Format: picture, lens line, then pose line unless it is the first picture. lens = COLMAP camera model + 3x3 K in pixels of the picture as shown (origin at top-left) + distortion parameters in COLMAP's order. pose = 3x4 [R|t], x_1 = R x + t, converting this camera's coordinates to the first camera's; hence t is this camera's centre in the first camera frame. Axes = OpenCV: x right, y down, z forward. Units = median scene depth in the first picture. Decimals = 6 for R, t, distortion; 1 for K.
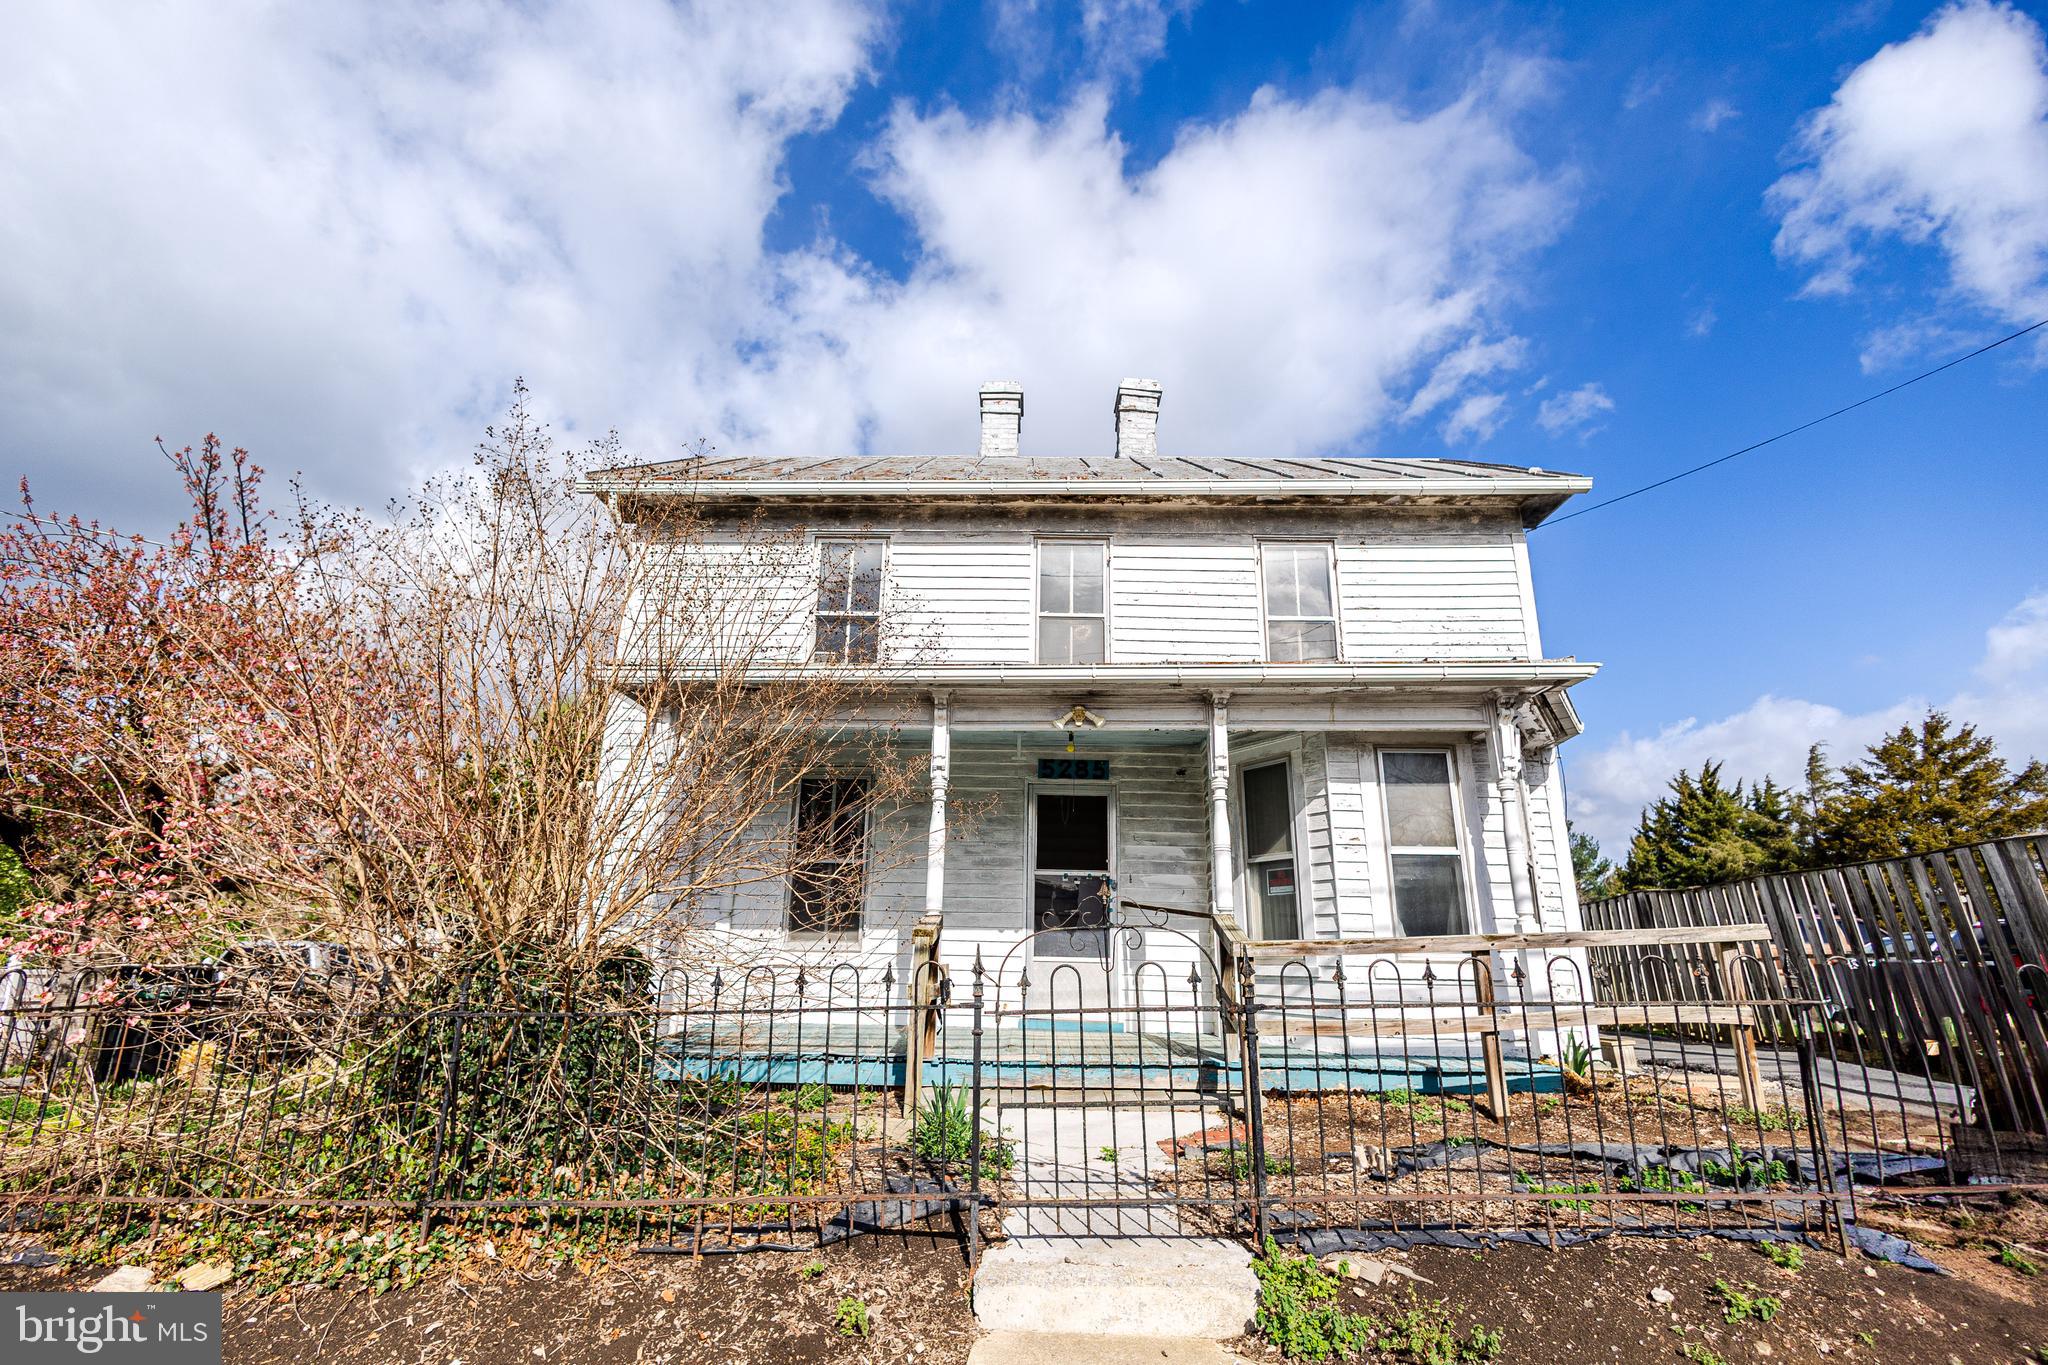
lens RADIAL K [[962.1, 0, 1032.1], [0, 962.1, 678.3], [0, 0, 1]] dist [0.015807, 0.000065]
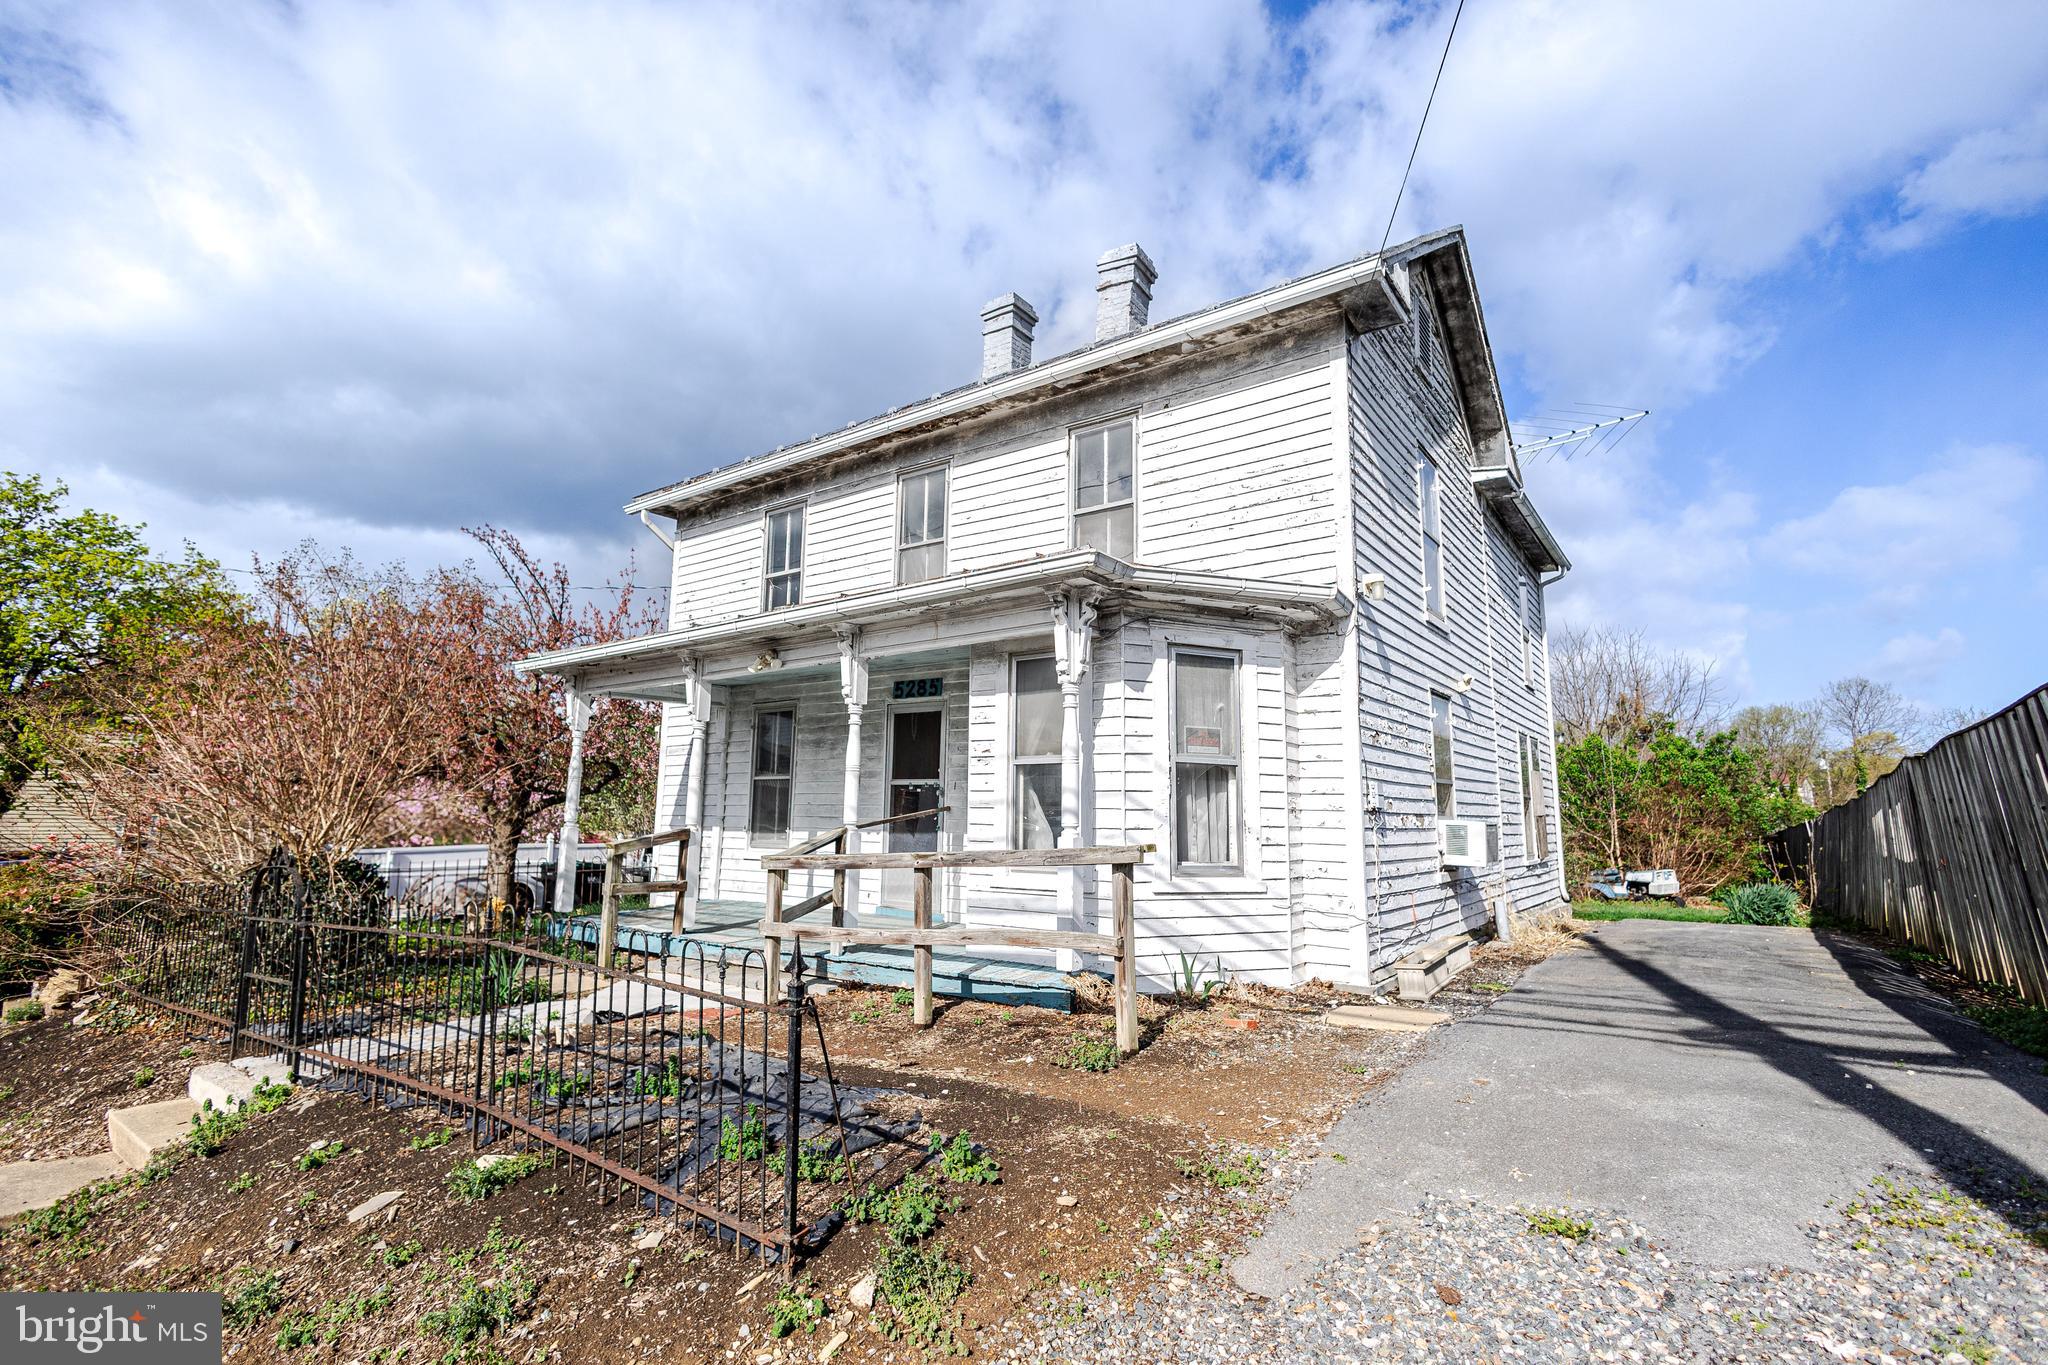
lens RADIAL K [[962.1, 0, 1030.7], [0, 962.1, 678.8], [0, 0, 1]] dist [0.015807, 0.000065]
pose [[0.817430, -0.086258, -0.569532, 0.770966], [0.162634, 0.983059, 0.084535, 0.012175], [0.552592, -0.161727, 0.817610, 0.175210]]
